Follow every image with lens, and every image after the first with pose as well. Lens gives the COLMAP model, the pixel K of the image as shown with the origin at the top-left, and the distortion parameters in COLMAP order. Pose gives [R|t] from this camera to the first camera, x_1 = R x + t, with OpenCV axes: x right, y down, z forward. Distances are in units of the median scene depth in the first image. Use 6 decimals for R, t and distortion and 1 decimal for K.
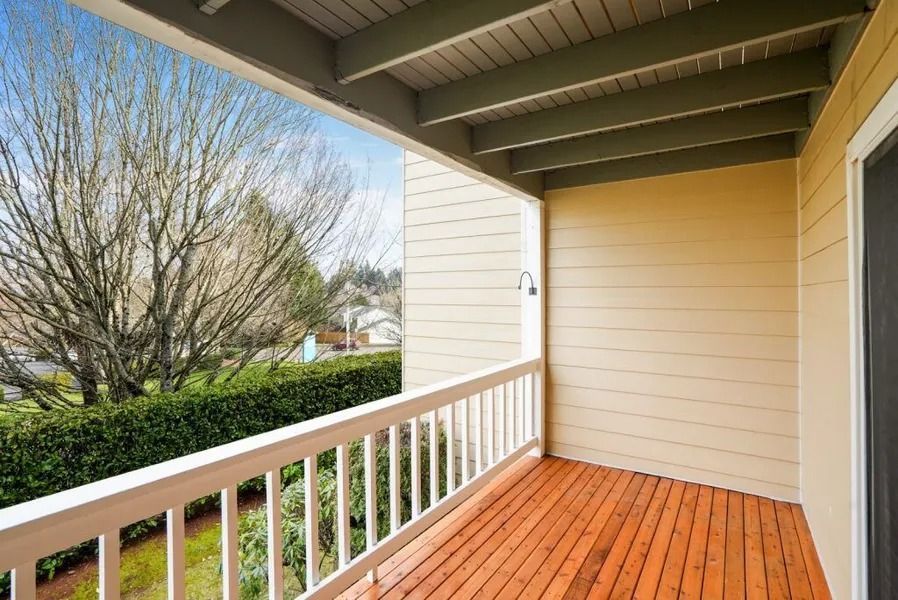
lens RADIAL K [[465.9, 0, 449.9], [0, 465.9, 296.0], [0, 0, 1]] dist [-0.049025, 0.031698]
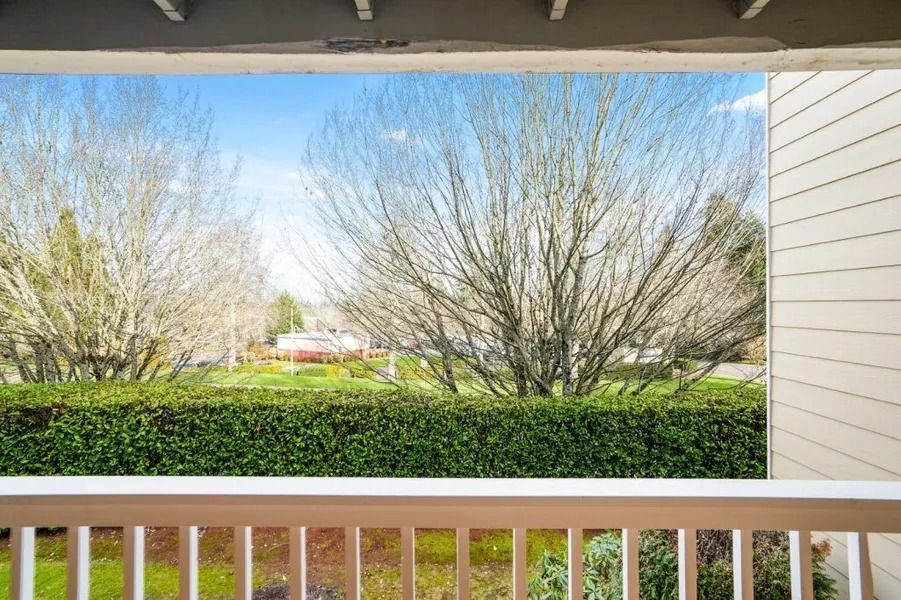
lens RADIAL K [[427.8, 0, 436.8], [0, 427.8, 304.7], [0, 0, 1]] dist [-0.018784, 0.022483]
pose [[0.526698, 0.006067, -0.850031, 0.102844], [0.001959, 0.999963, 0.008351, -0.017575], [0.850050, -0.006064, 0.526667, 0.235404]]
